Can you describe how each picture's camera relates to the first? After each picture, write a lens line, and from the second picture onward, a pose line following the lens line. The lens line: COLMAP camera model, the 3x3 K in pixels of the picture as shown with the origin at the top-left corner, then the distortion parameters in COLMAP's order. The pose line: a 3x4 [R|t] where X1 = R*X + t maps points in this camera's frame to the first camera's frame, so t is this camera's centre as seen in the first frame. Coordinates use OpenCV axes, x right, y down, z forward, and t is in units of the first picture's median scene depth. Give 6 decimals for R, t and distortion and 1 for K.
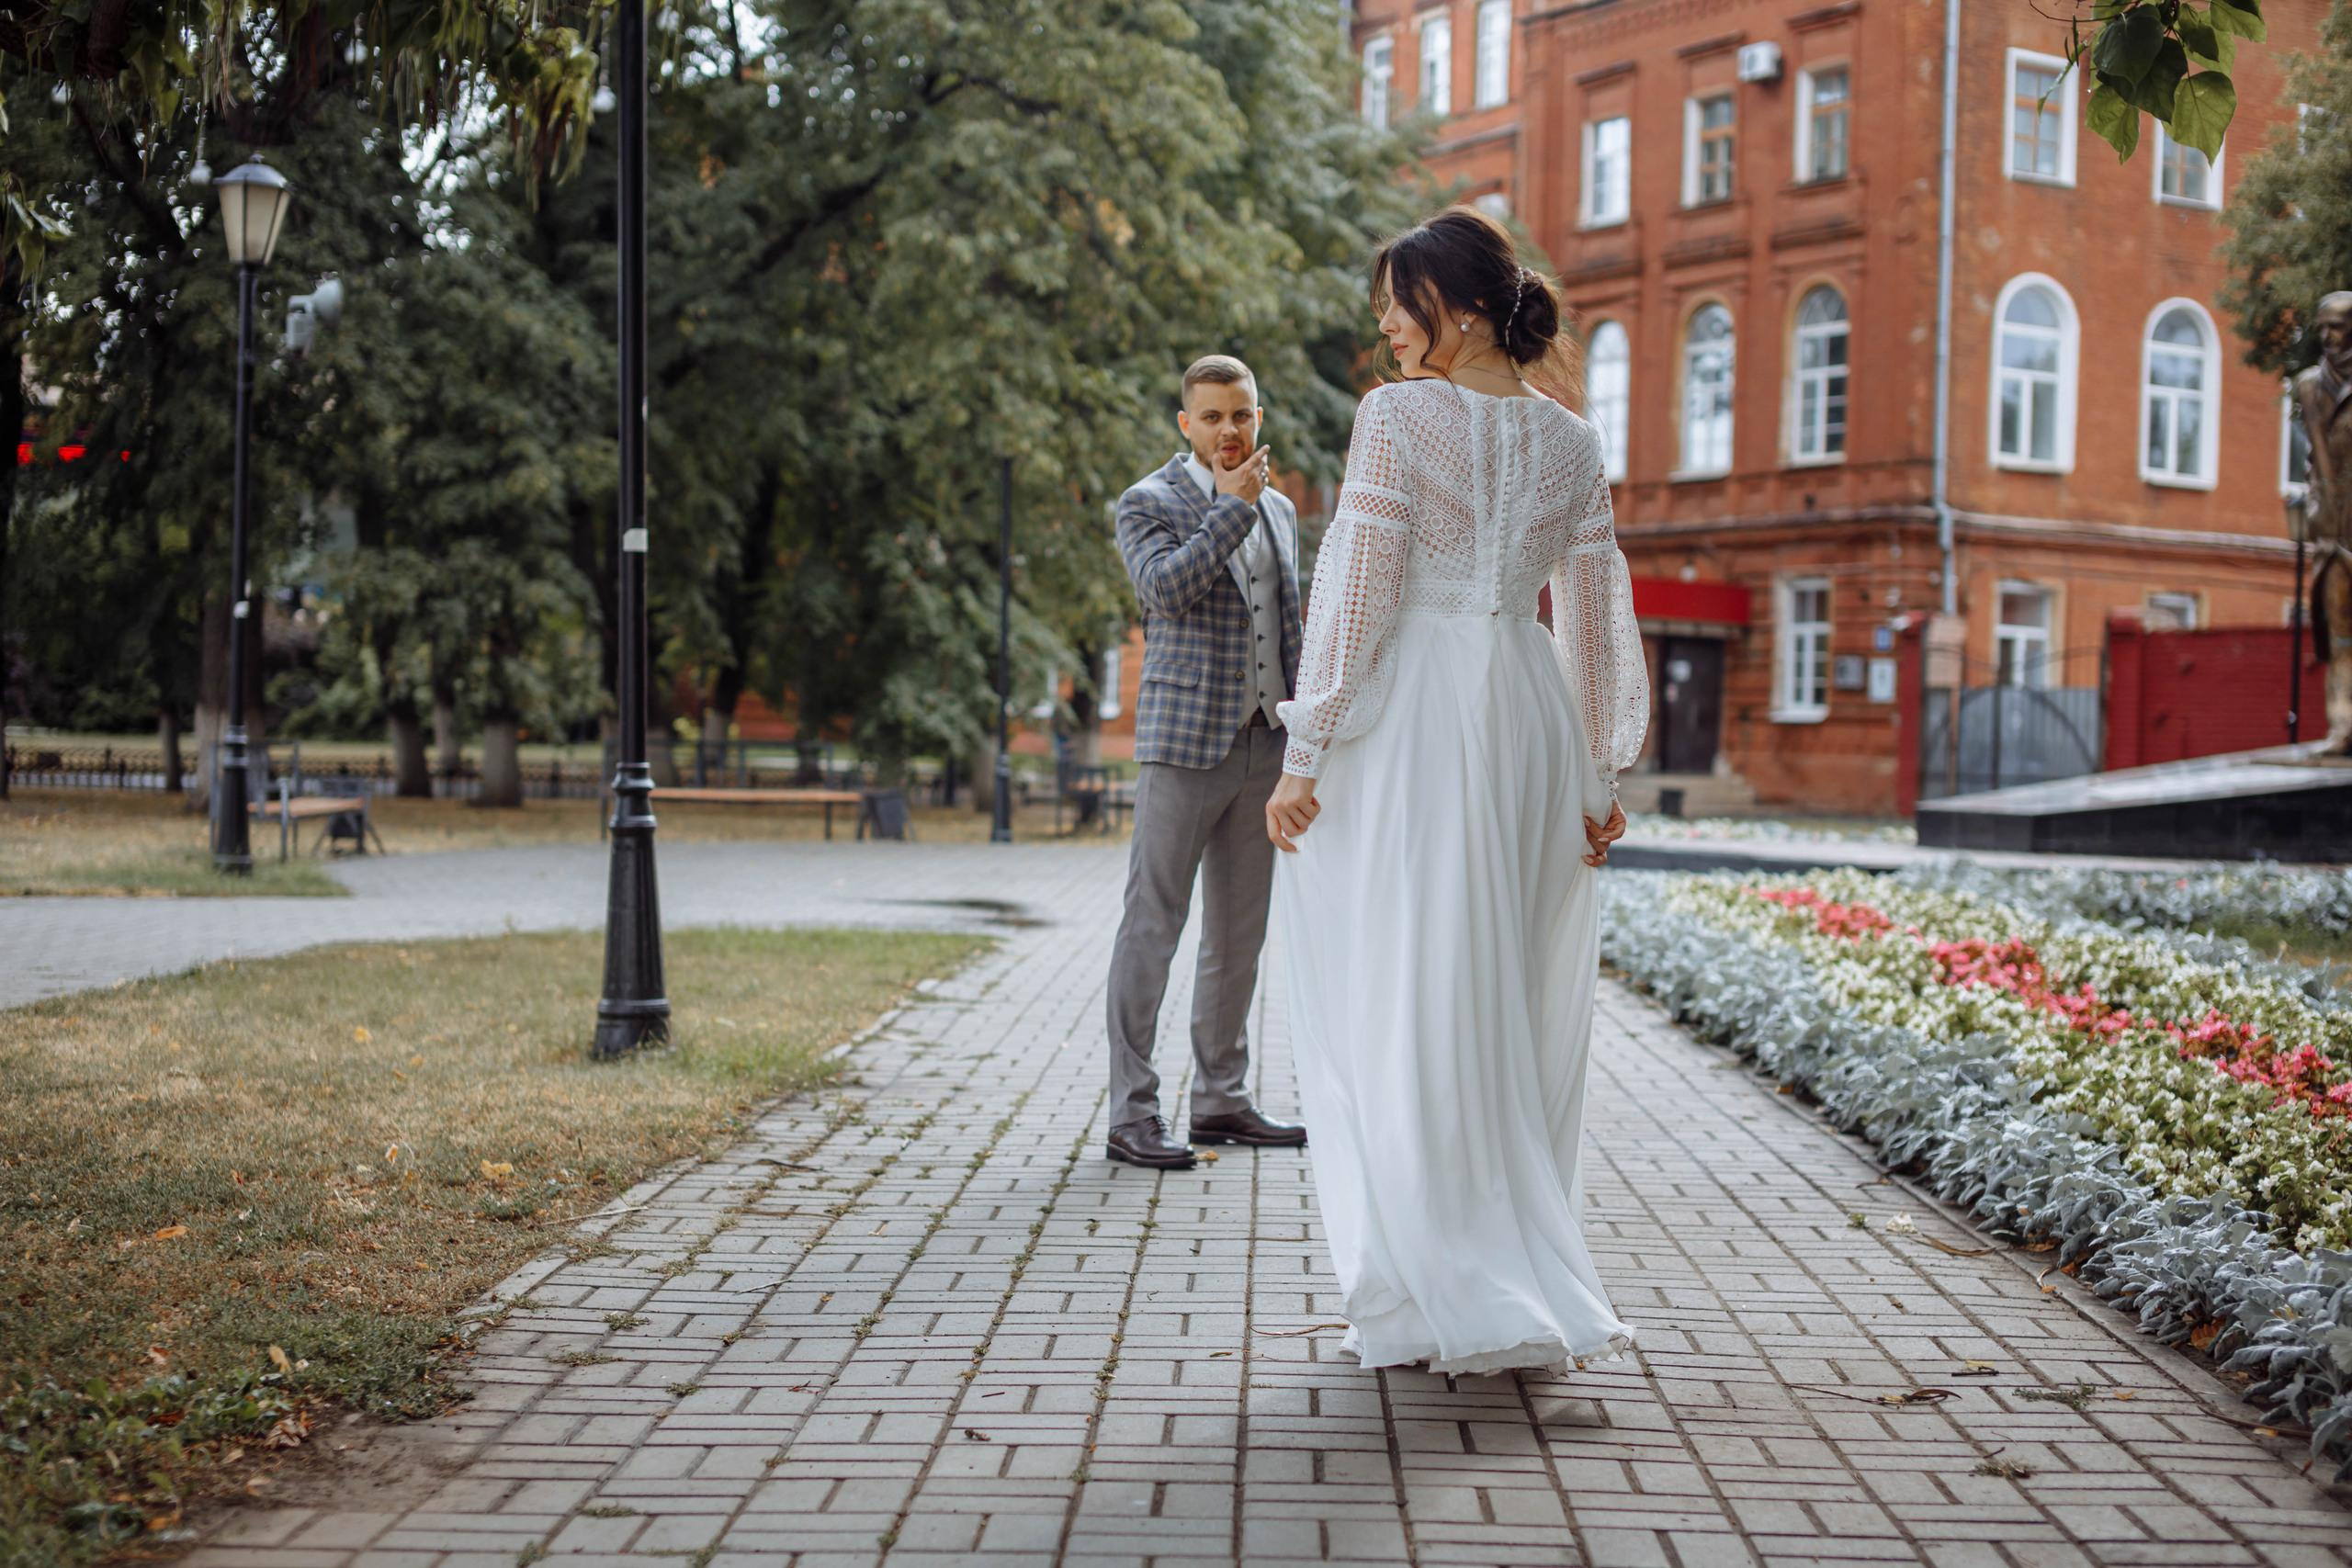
lens RADIAL K [[3230.4, 0, 1176.0], [0, 3230.4, 784.0], [0, 0, 1]] dist [-0.148422, 0.304280]
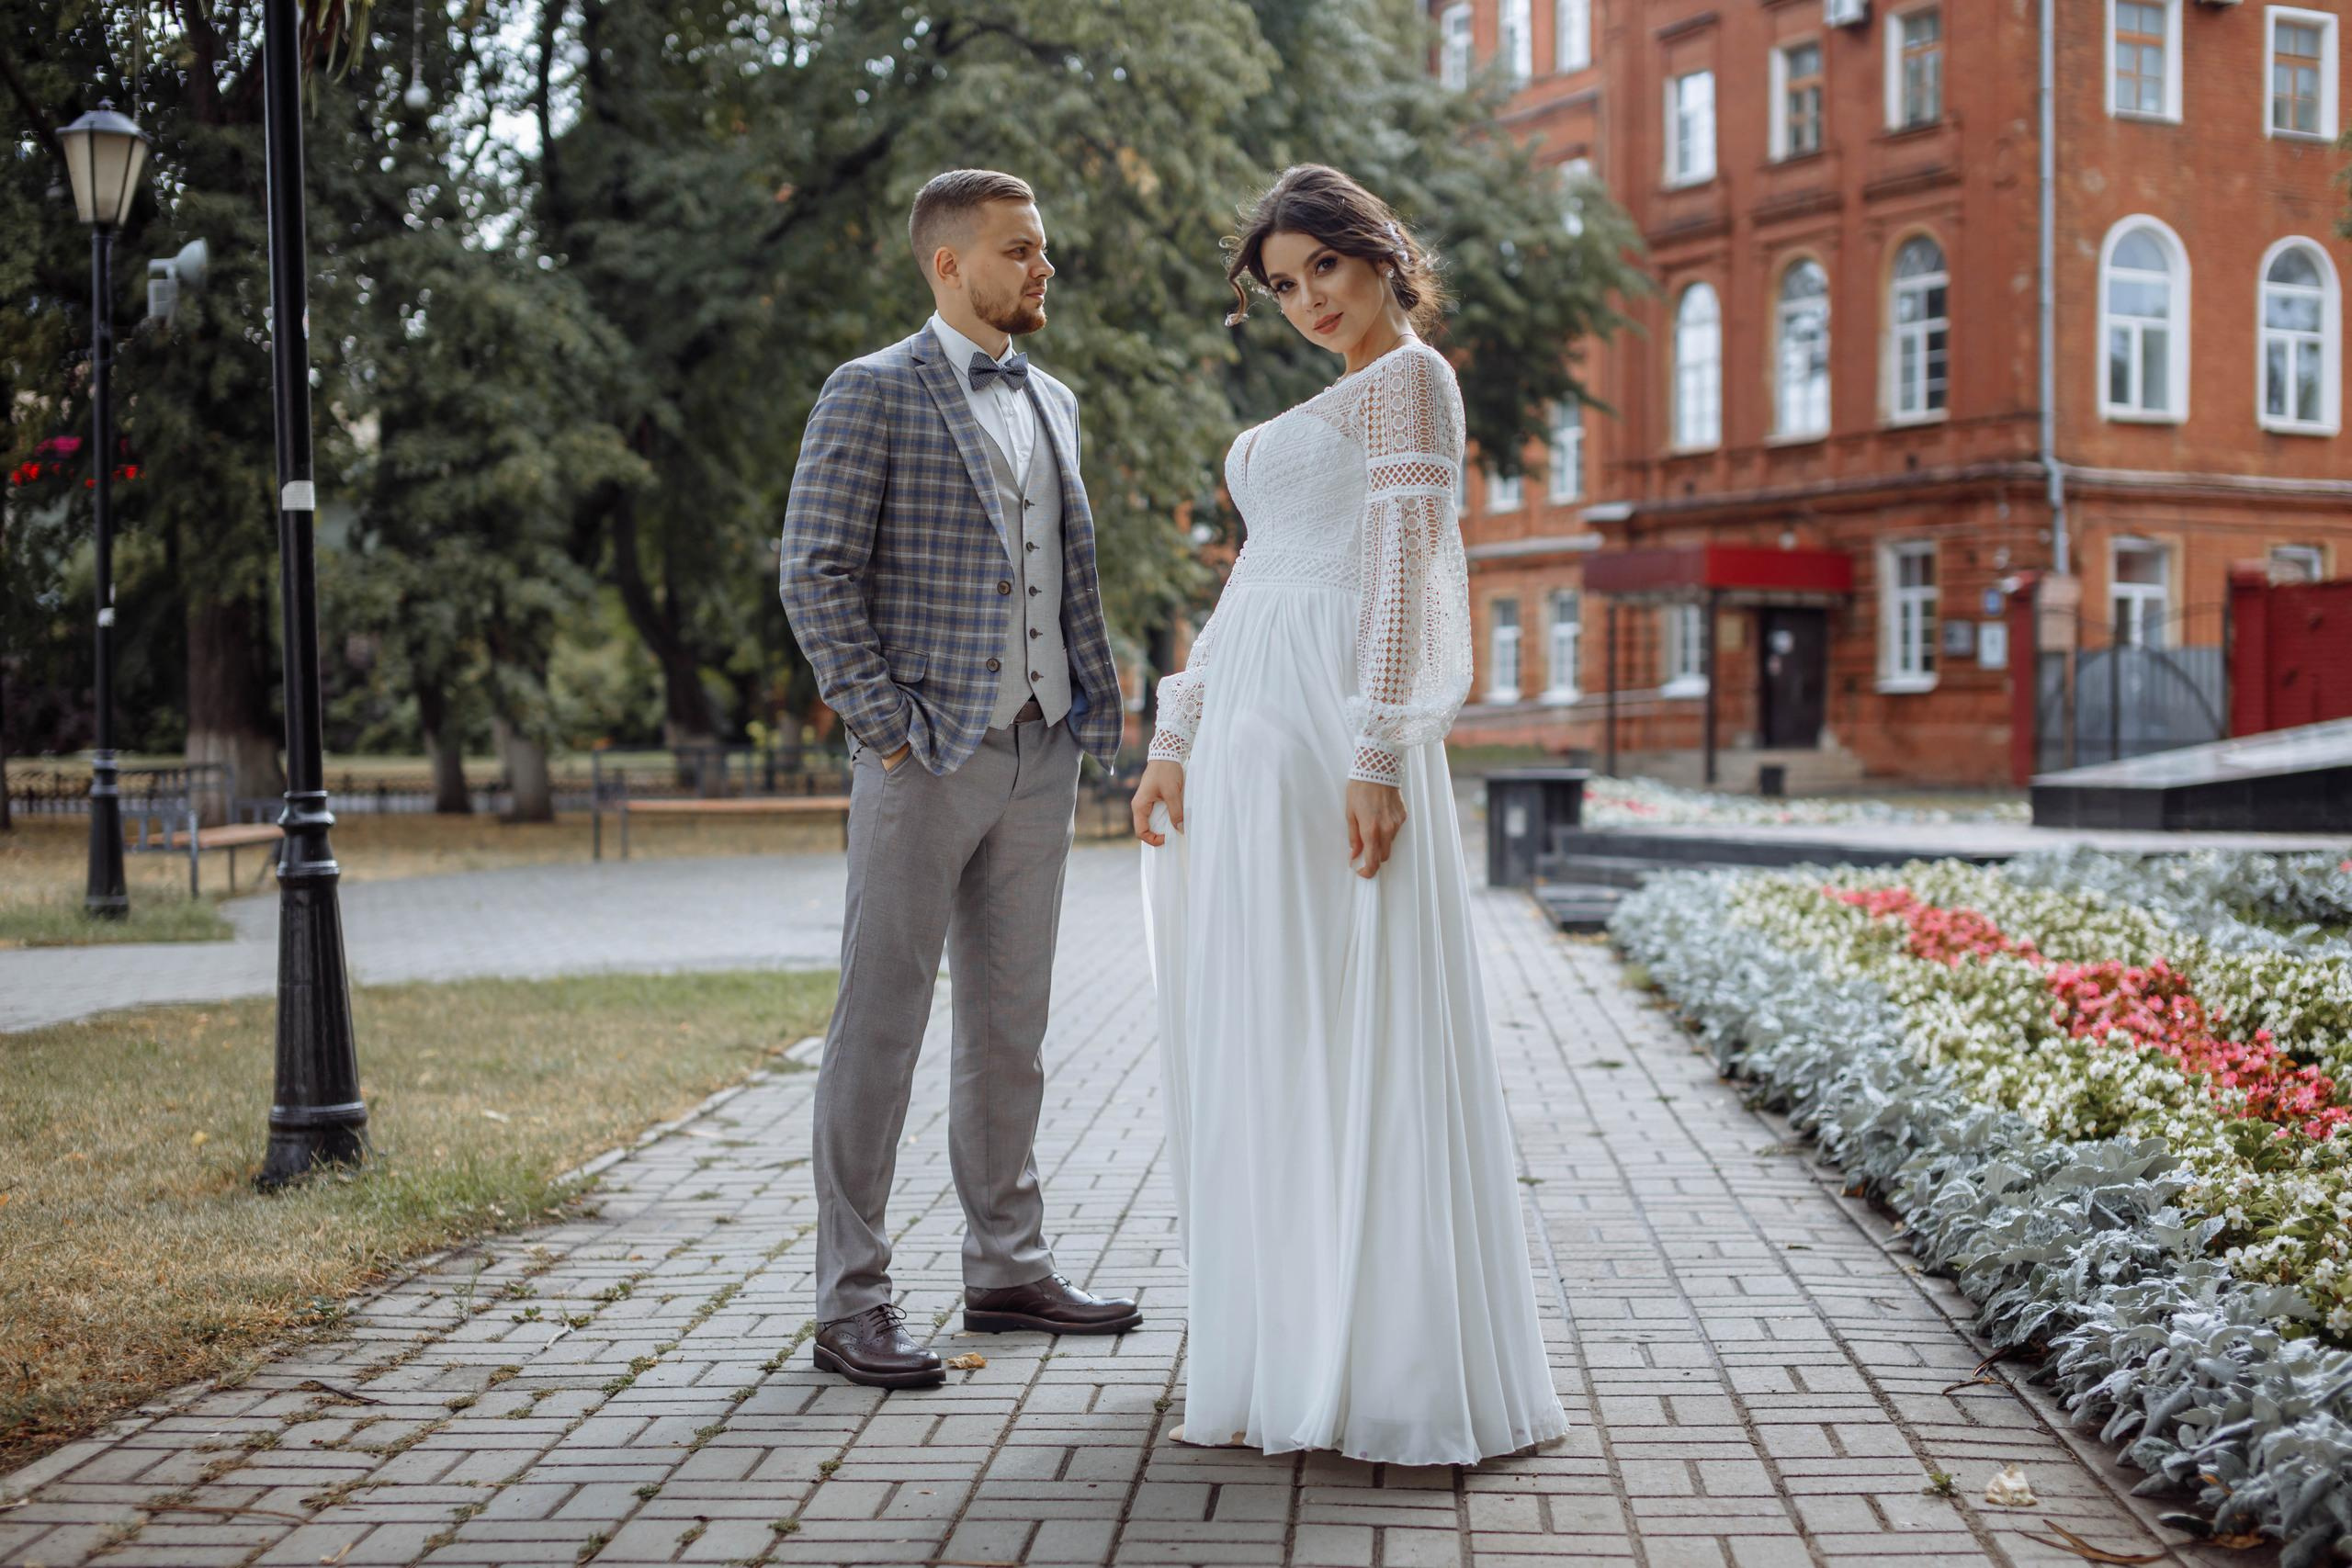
lens RADIAL K [[3219.8, 0, 1176.0], [0, 3219.8, 784.0], [0, 0, 1]] dist [-0.140219, 0.282012]
pose [[0.998927, -0.029505, -0.035702, 0.024406], [0.029616, 0.999558, 0.002582, -0.001606], [0.035610, -0.003636, 0.999359, 0.101530]]
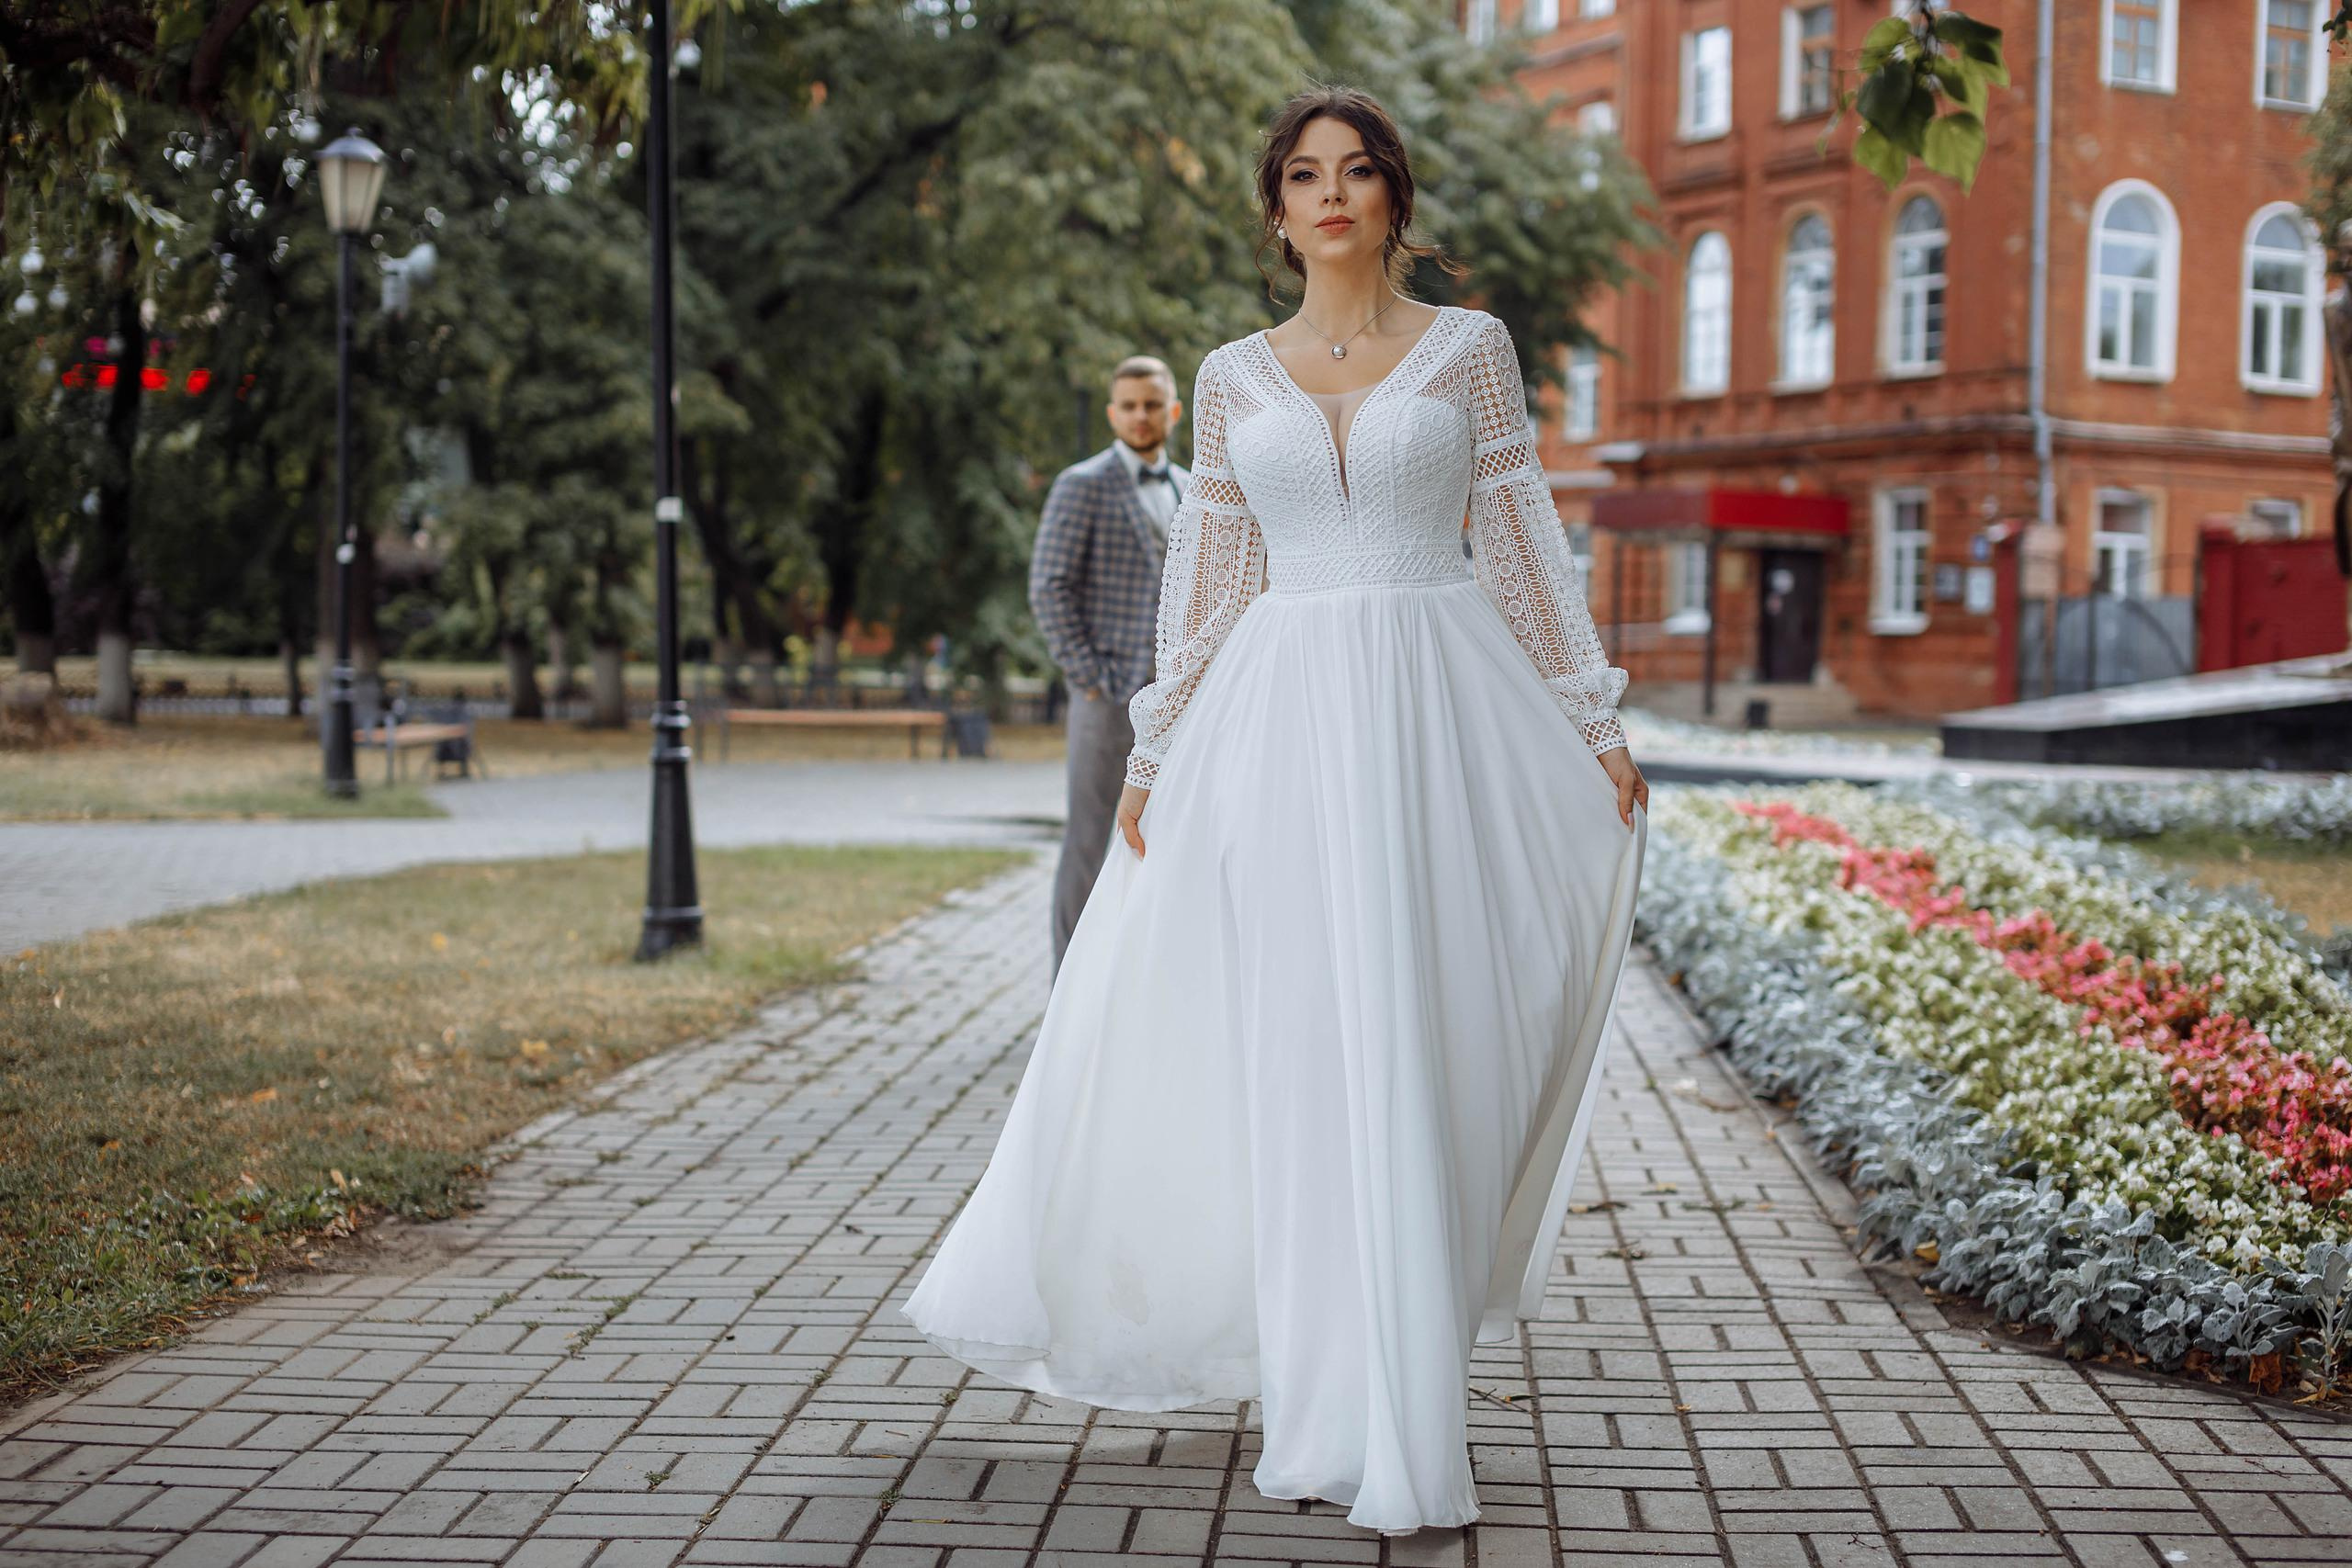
lens RADIAL K [[3259.8, 0, 1176.0], [0, 3259.8, 784.0], [0, 0, 1]] dist [-0.132612, 0.199853]
pose [[0.999171, -0.007709, -0.039968, 0.022803], [0.008791, 0.999597, 0.026977, -0.002936], [0.039744, -0.027306, 0.998837, -0.059951]]
